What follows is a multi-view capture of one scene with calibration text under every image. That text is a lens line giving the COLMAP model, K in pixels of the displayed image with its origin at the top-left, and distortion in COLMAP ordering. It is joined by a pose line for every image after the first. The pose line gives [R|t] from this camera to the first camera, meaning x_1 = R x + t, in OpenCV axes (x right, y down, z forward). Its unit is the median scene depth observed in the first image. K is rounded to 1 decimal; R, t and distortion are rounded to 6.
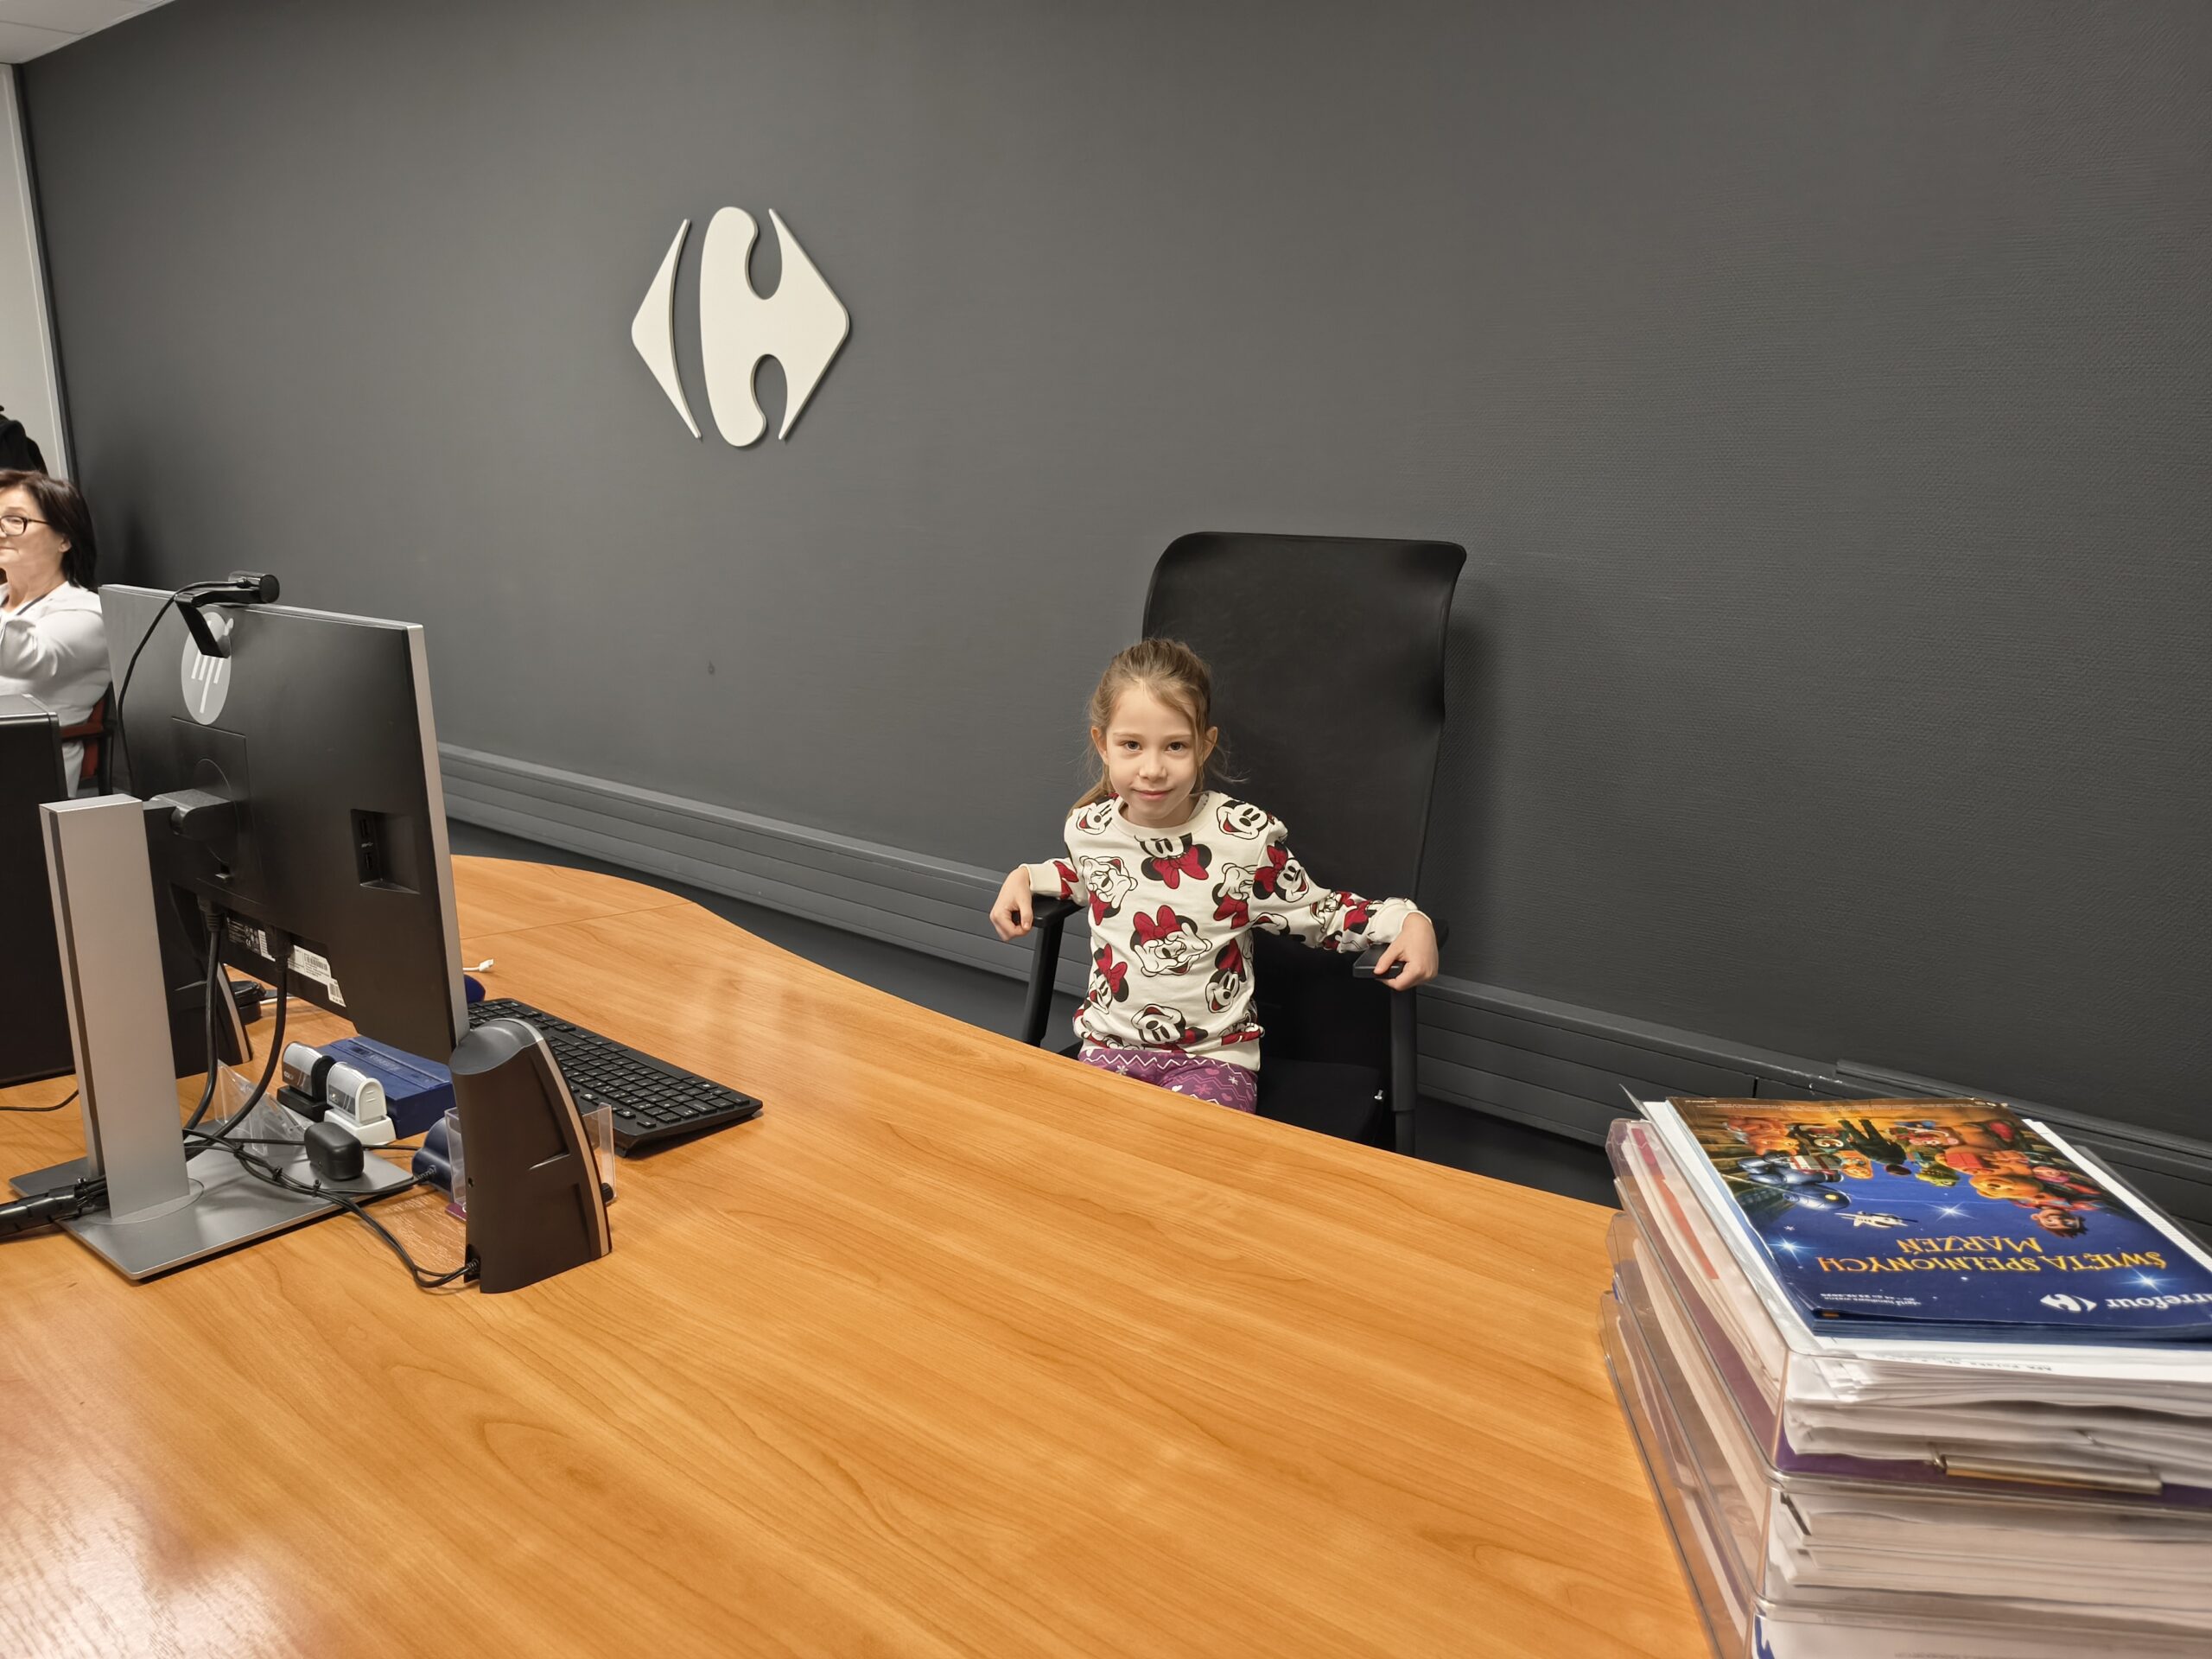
lens RADIAL K [[1548.8, 0, 1128.9], [0, 1548.8, 833.7], [0, 0, 1]] dist [0.069421, -0.102143]
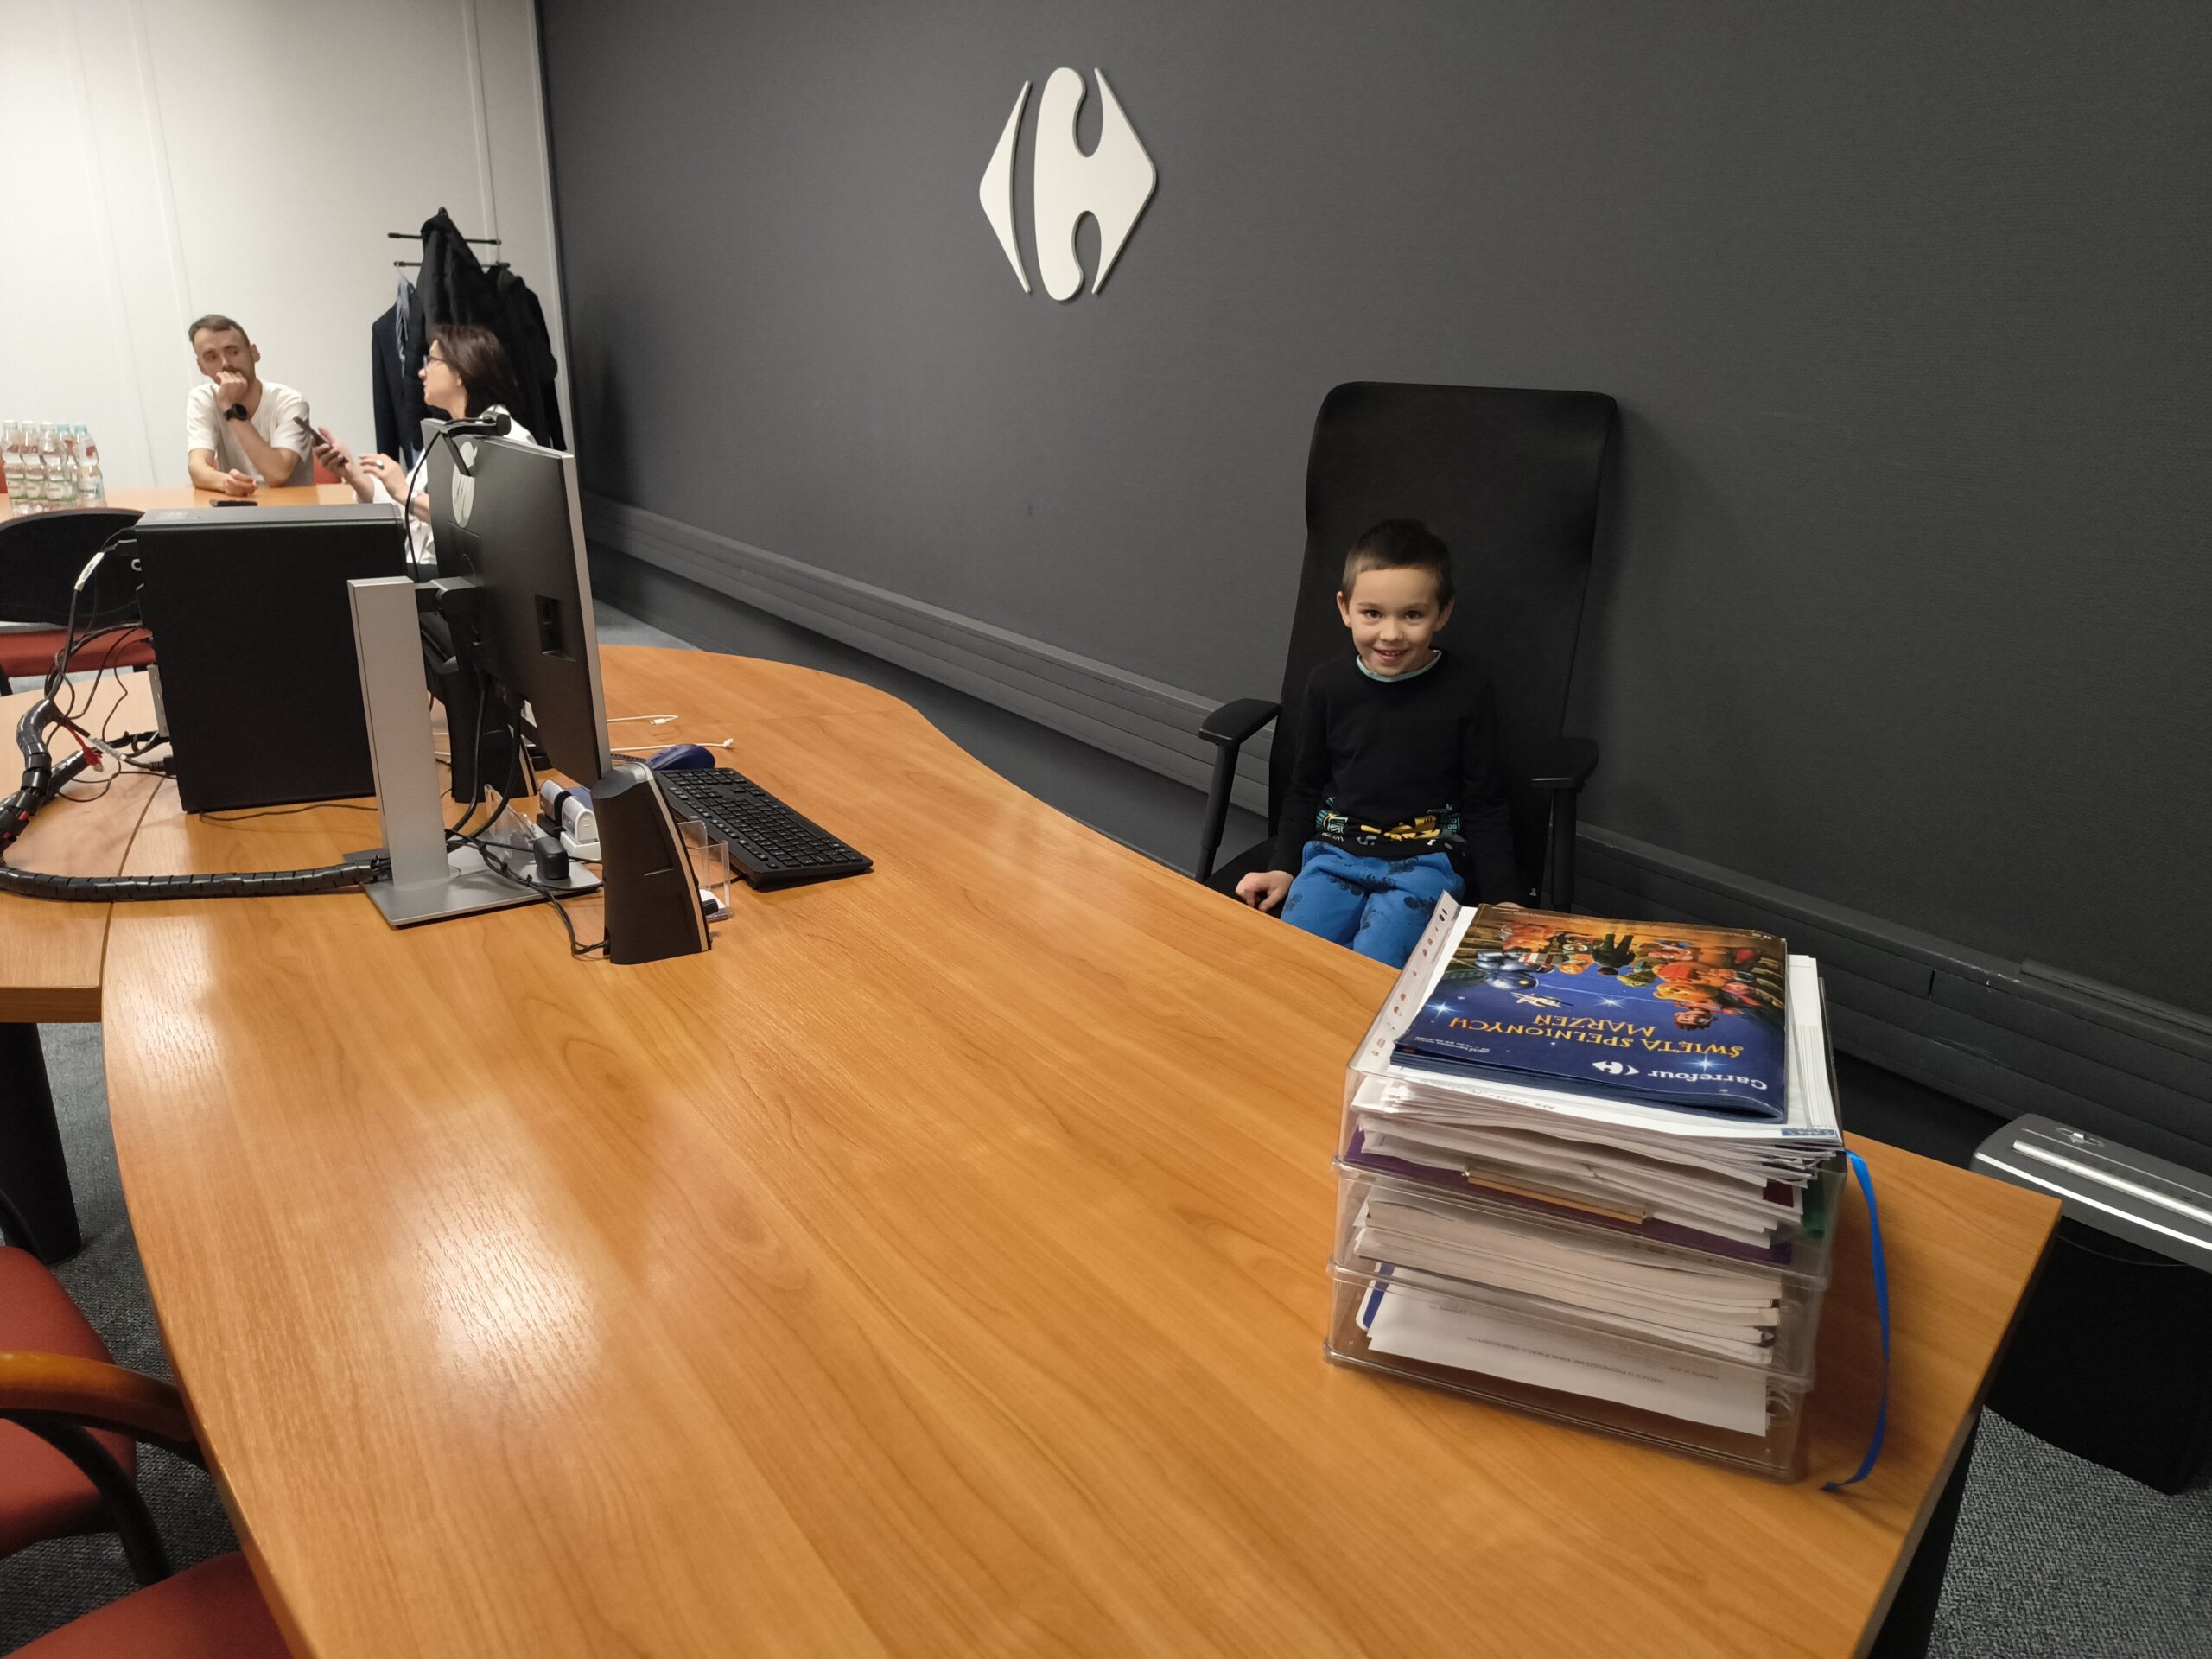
lens RADIAL K [[1559.4, 0, 1095.1], [0, 1559.4, 839.3], [0, 0, 1]] dist [0.054719, -0.068487]
pose [[0.954020, 0.094430, -0.284479, 0.365013], [-0.067503, 0.992385, 0.103035, 0.021506], [0.292043, -0.079095, 0.953129, -0.155844]]
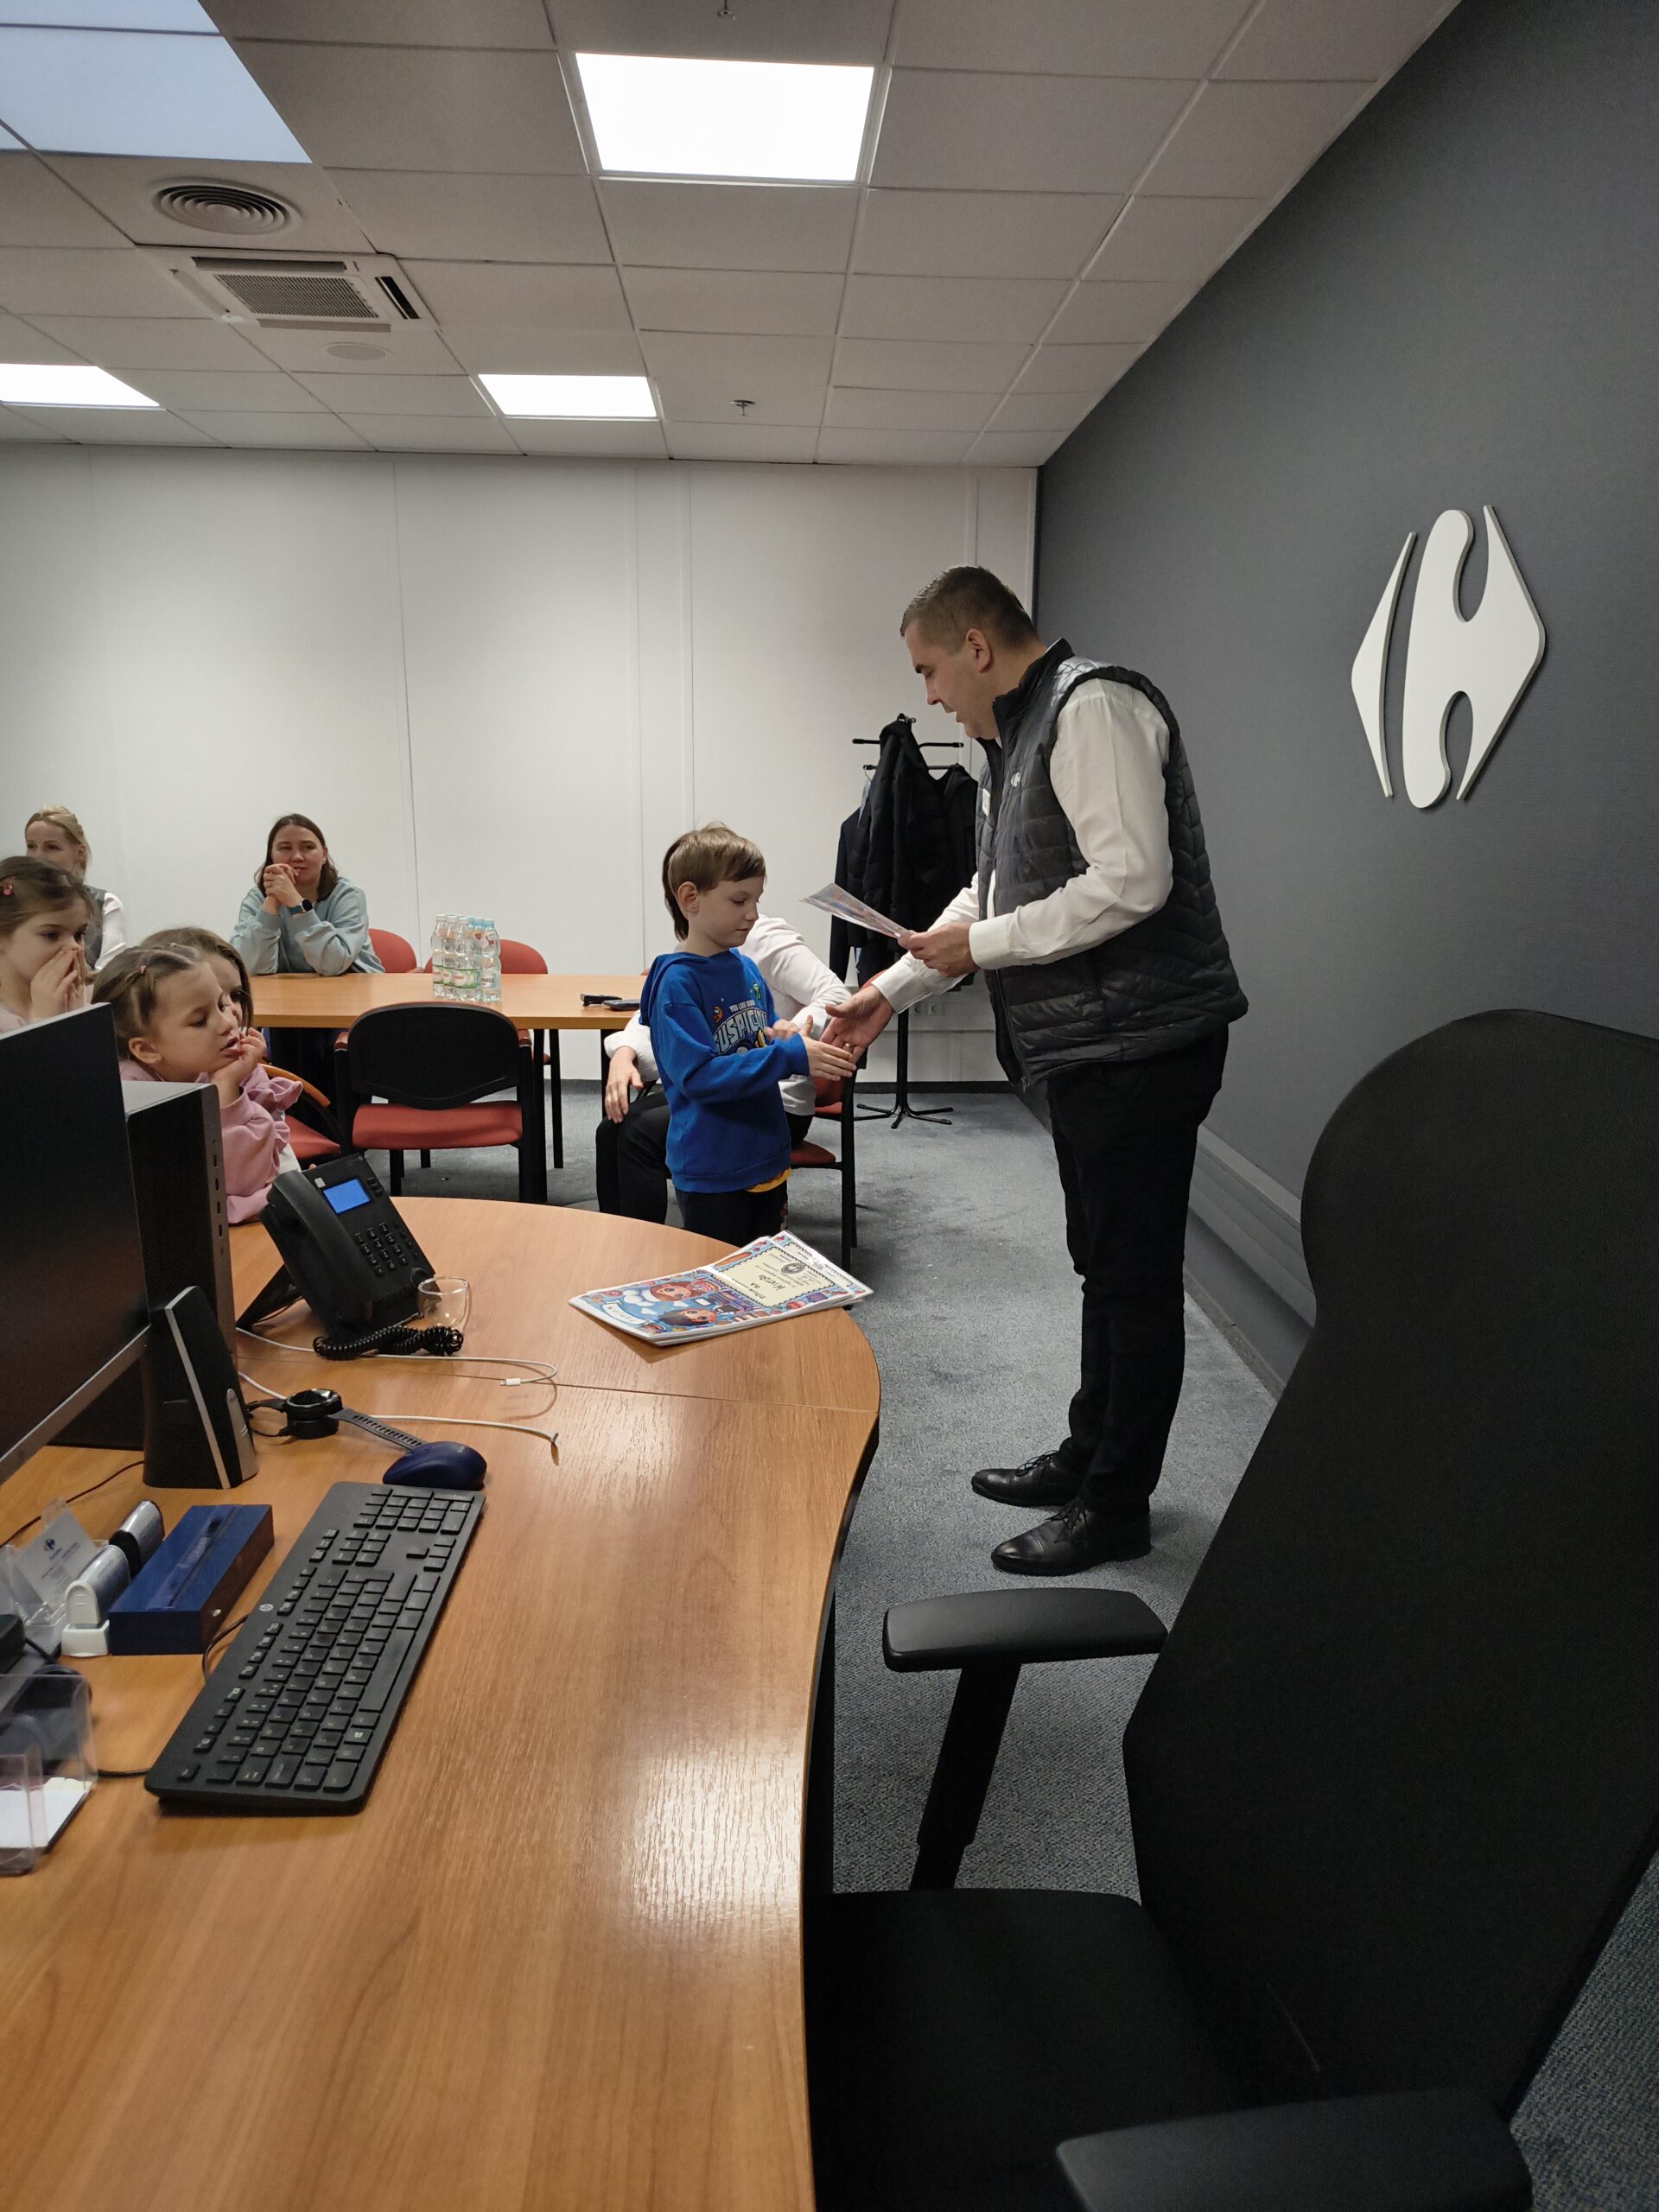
lens RADIAL K [[1540.2, 0, 835.8], [0, 1540.2, 1113.0], [0, 0, 1]] dist [0.054366, -0.073759]
pose [[0.657212, 0.147668, -0.739098, 0.506387], [-0.167616, 0.984698, 0.047692, -0.268370], [0.734831, 0.092541, 0.671907, 0.853774]]
